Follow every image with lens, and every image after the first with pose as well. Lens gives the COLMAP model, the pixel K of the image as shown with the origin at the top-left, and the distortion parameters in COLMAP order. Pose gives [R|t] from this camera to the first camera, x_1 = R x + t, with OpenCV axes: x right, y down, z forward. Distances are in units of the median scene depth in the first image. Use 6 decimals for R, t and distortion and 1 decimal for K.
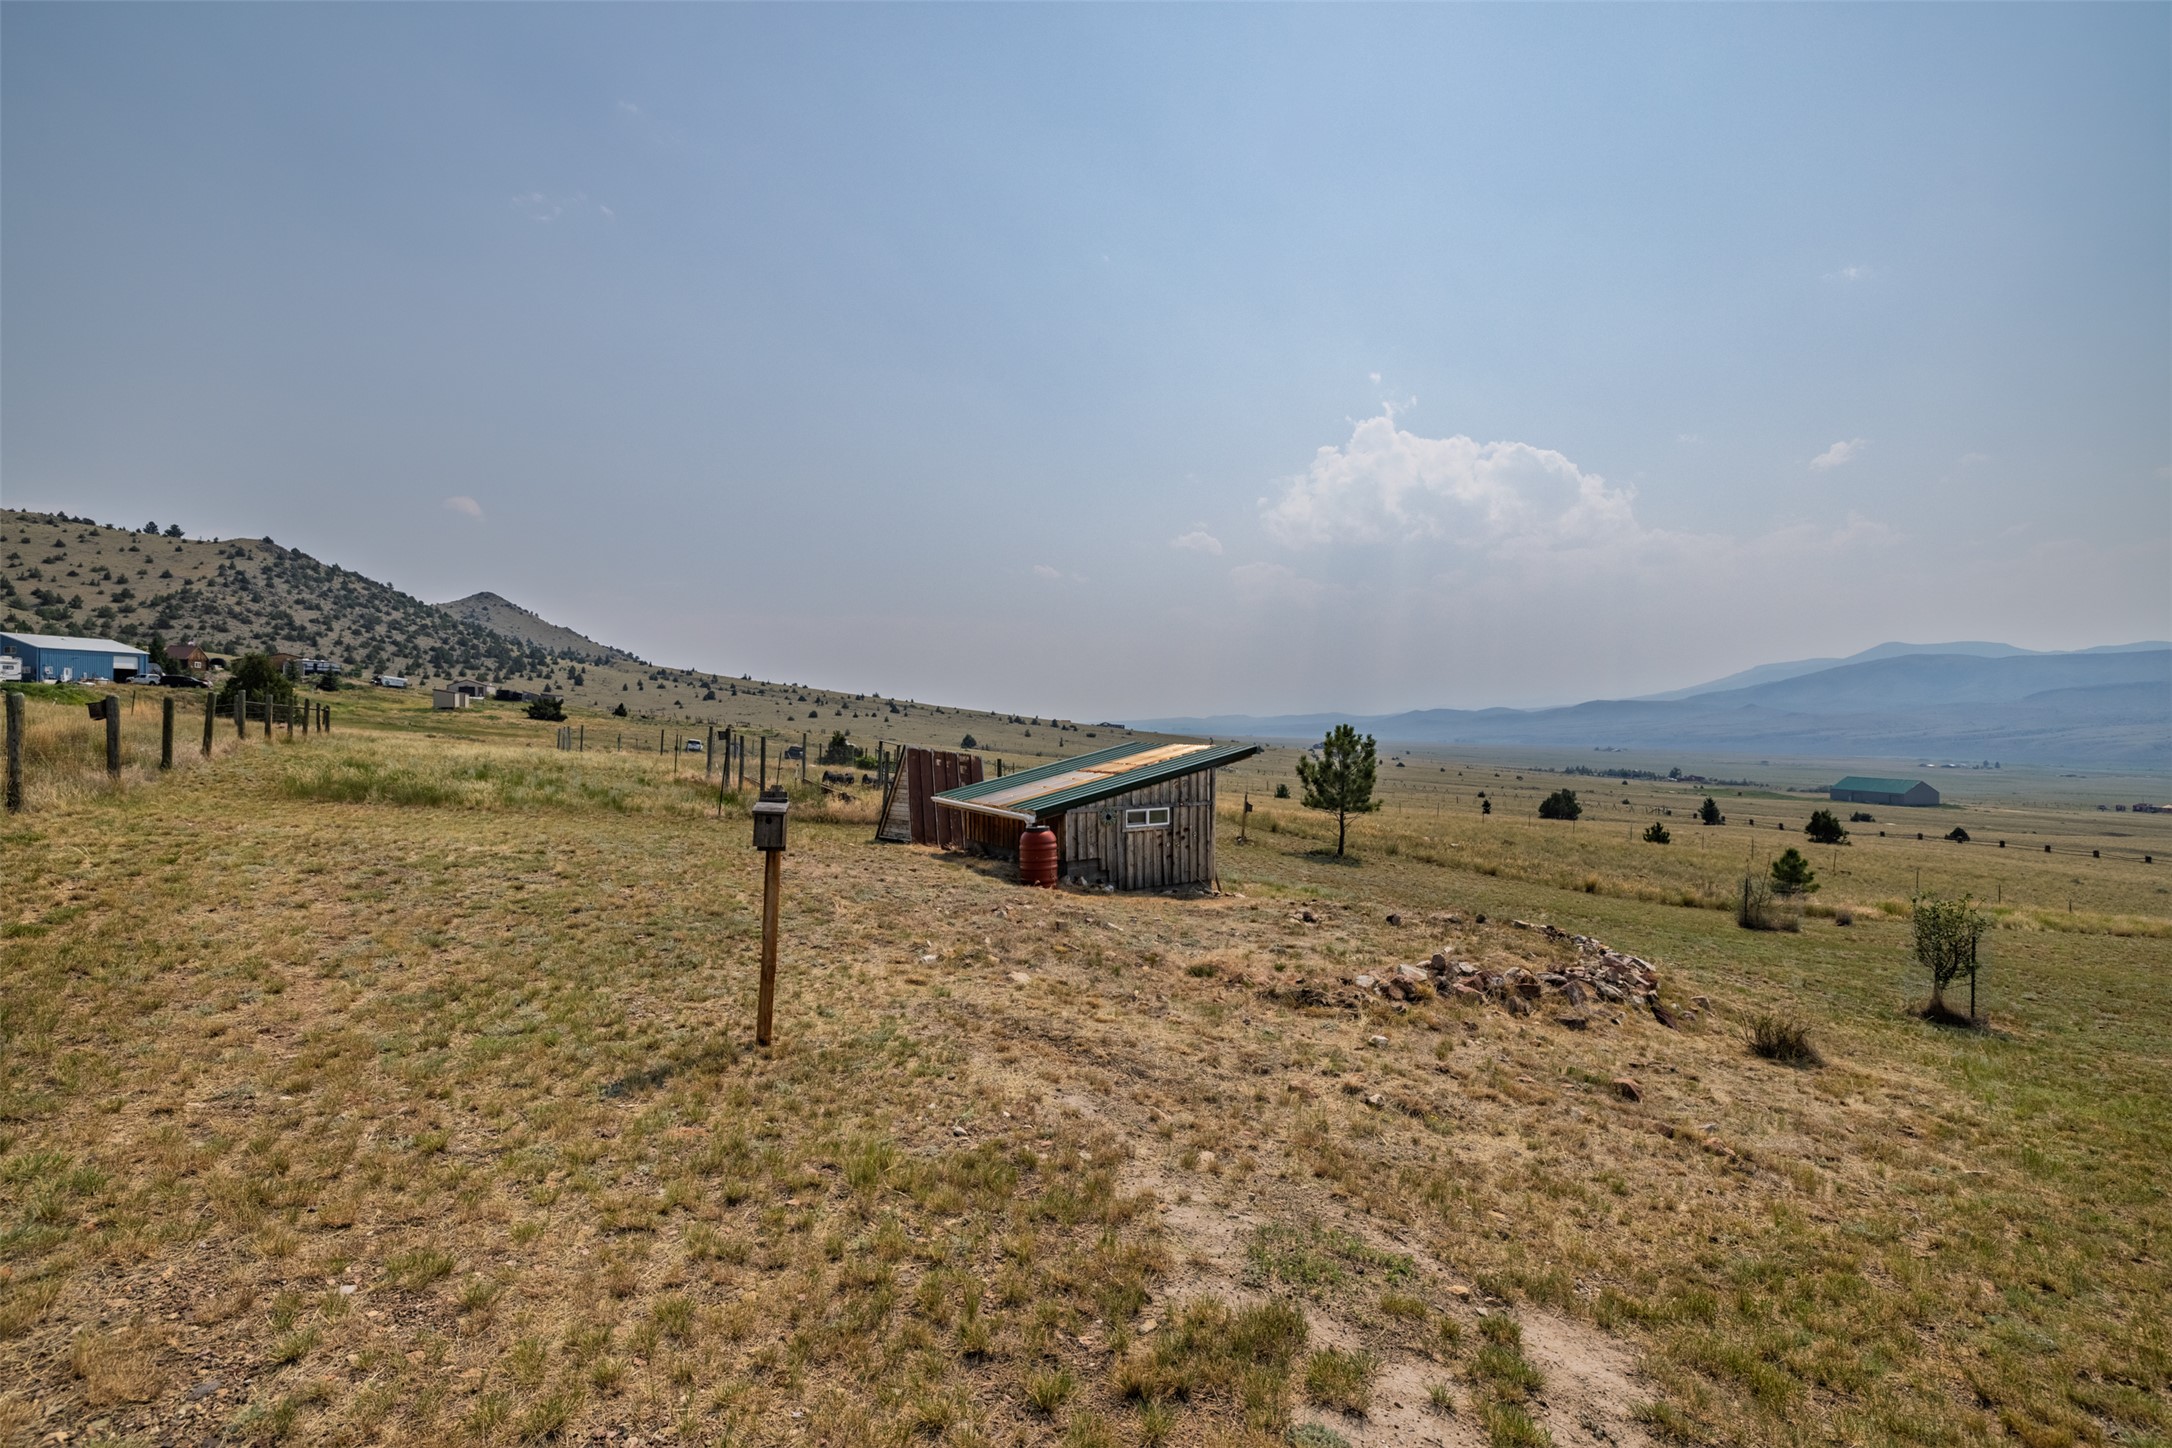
lens RADIAL K [[976.3, 0, 1092.5], [0, 976.3, 709.7], [0, 0, 1]] dist [-0.005086, 0.003795]
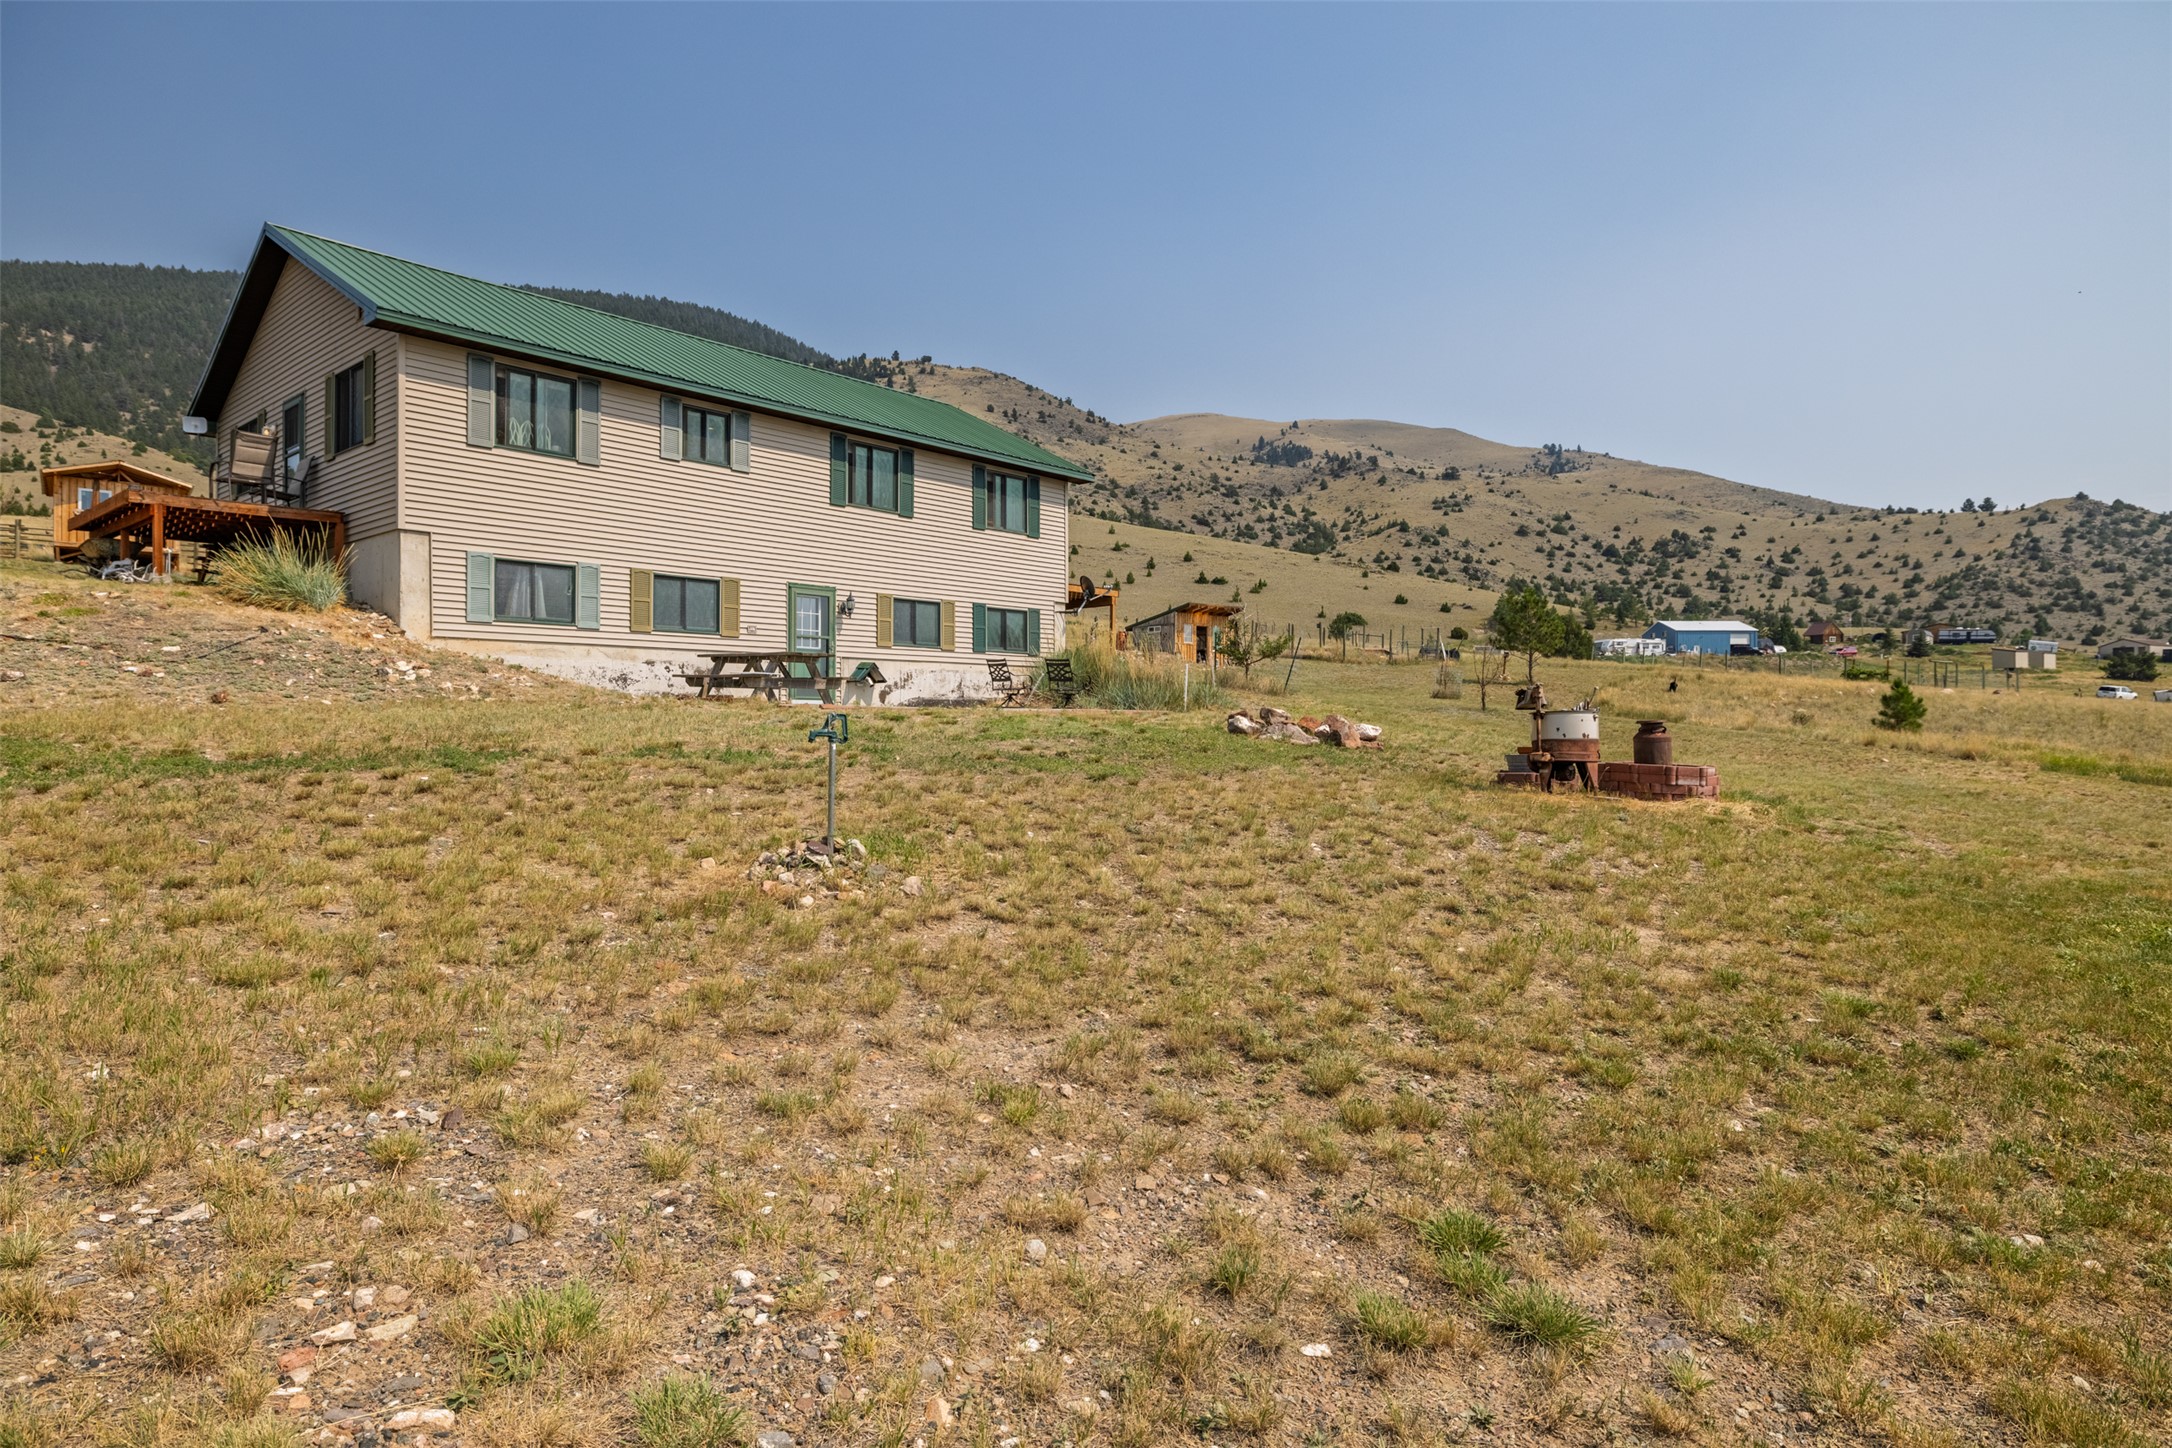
lens RADIAL K [[1224.2, 0, 1080.3], [0, 1224.2, 728.9], [0, 0, 1]] dist [0.009960, -0.005027]
pose [[0.110863, 0.009450, -0.993791, 0.144784], [0.006363, 0.999928, 0.010218, 0.014607], [0.993815, -0.007456, 0.110795, 0.013717]]
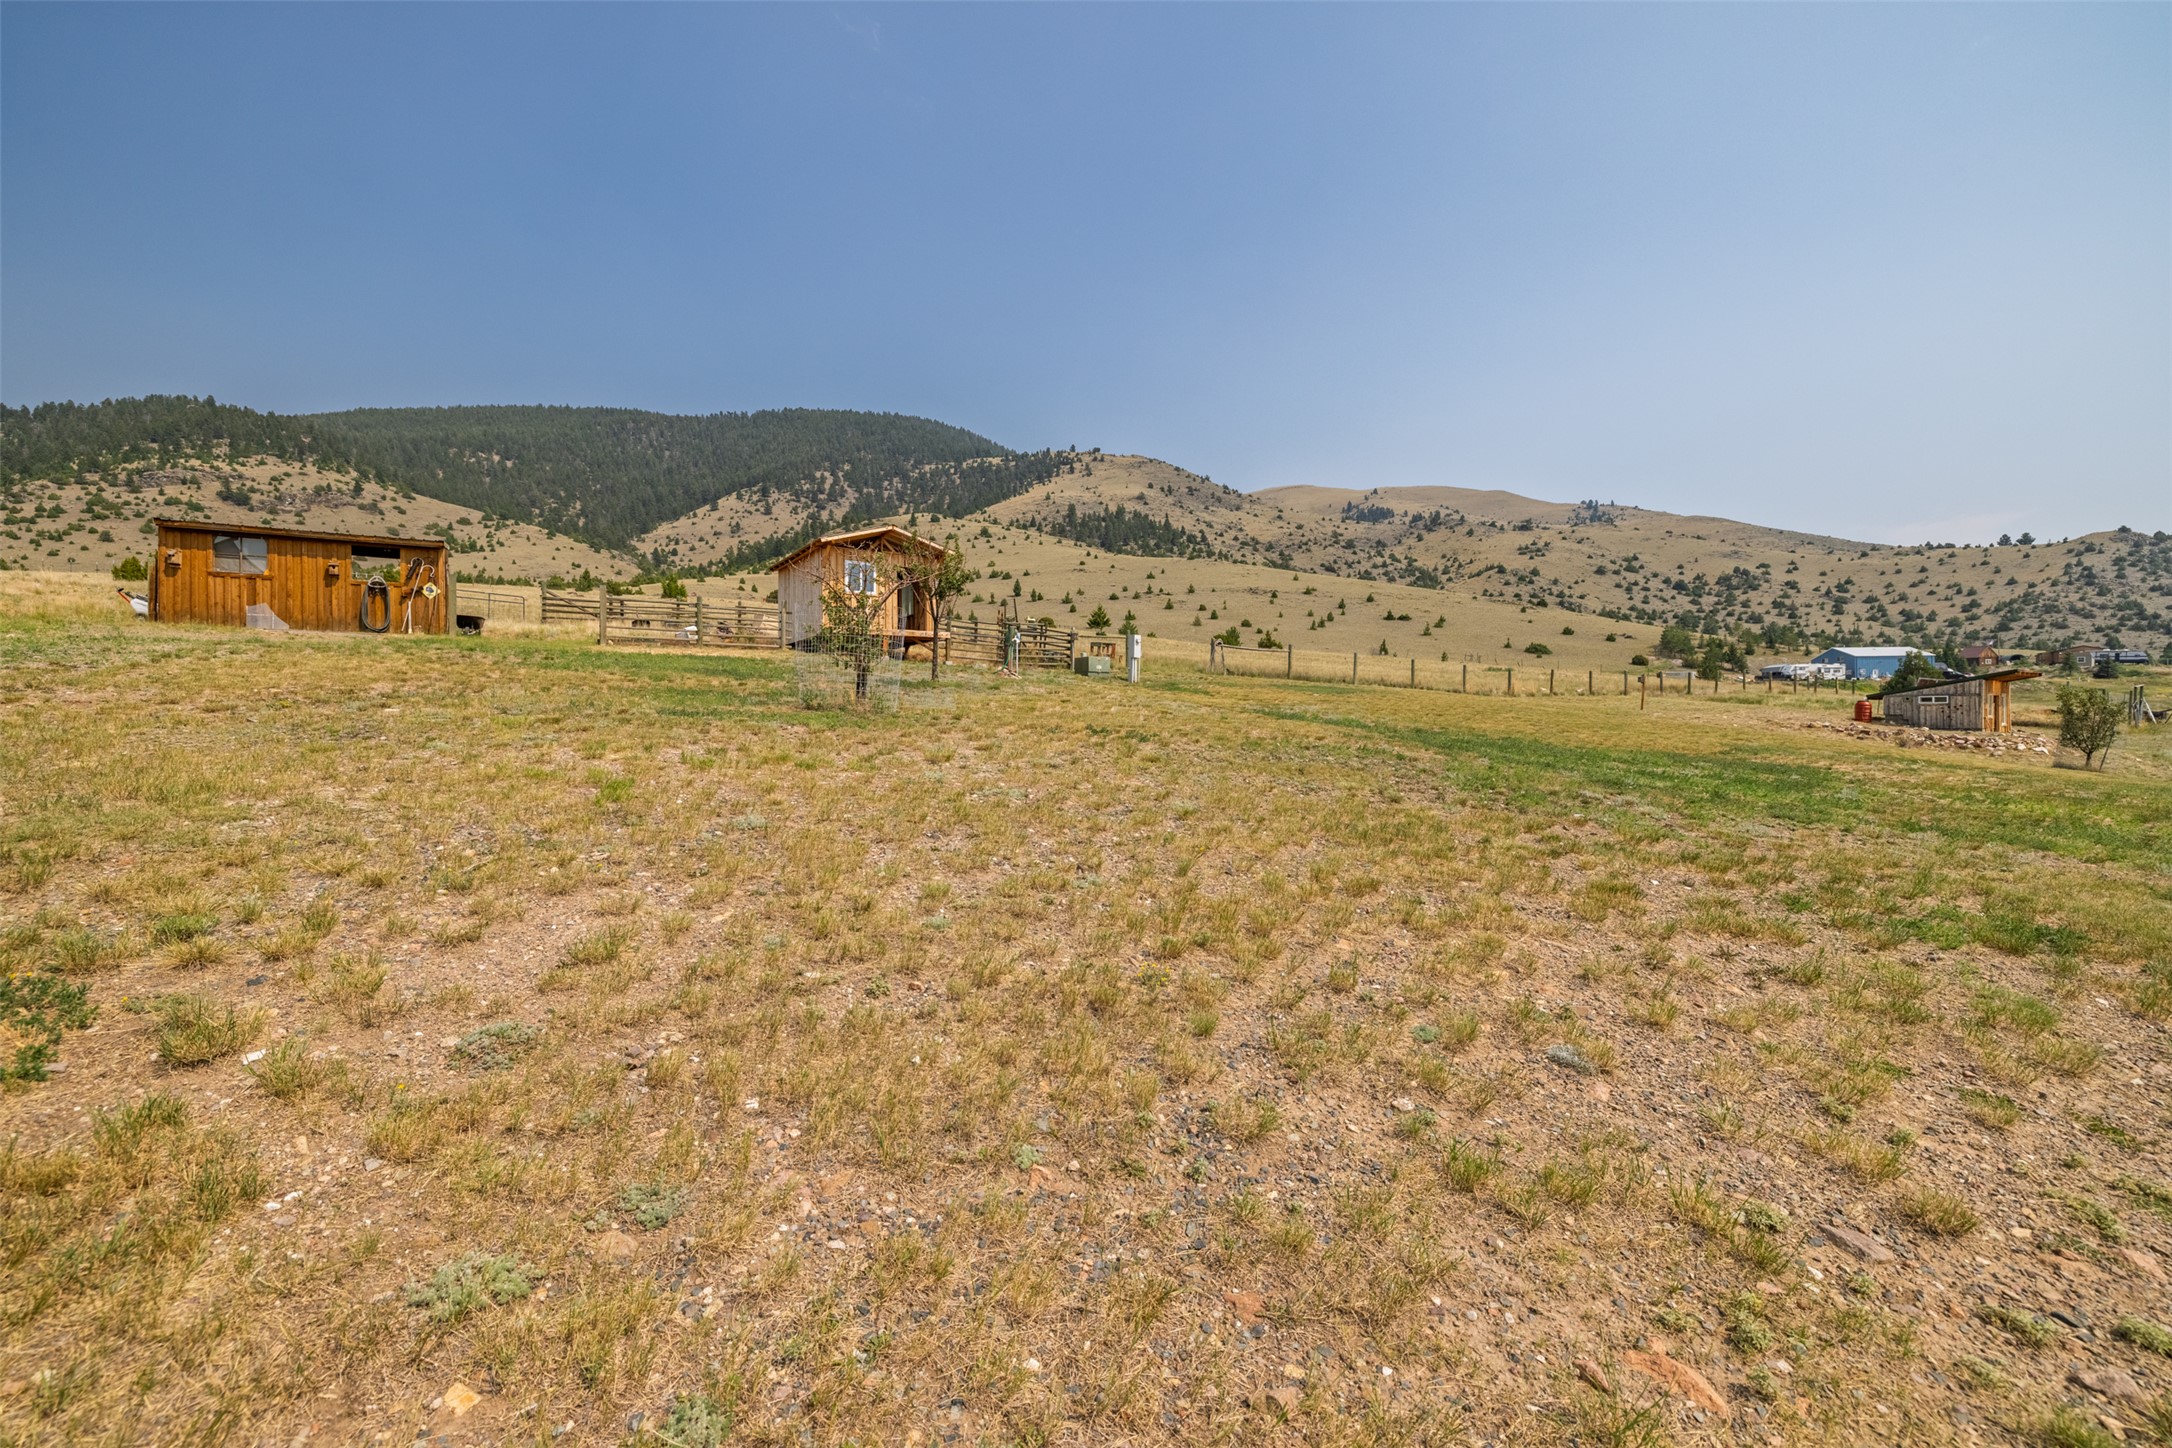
lens RADIAL K [[925.2, 0, 1084.7], [0, 925.2, 710.8], [0, 0, 1]] dist [0.007469, -0.000010]
pose [[-0.000773, -0.008661, -0.999962, 0.101608], [0.010539, 0.999907, -0.008668, 0.005679], [0.999944, -0.010545, -0.000681, -0.048157]]
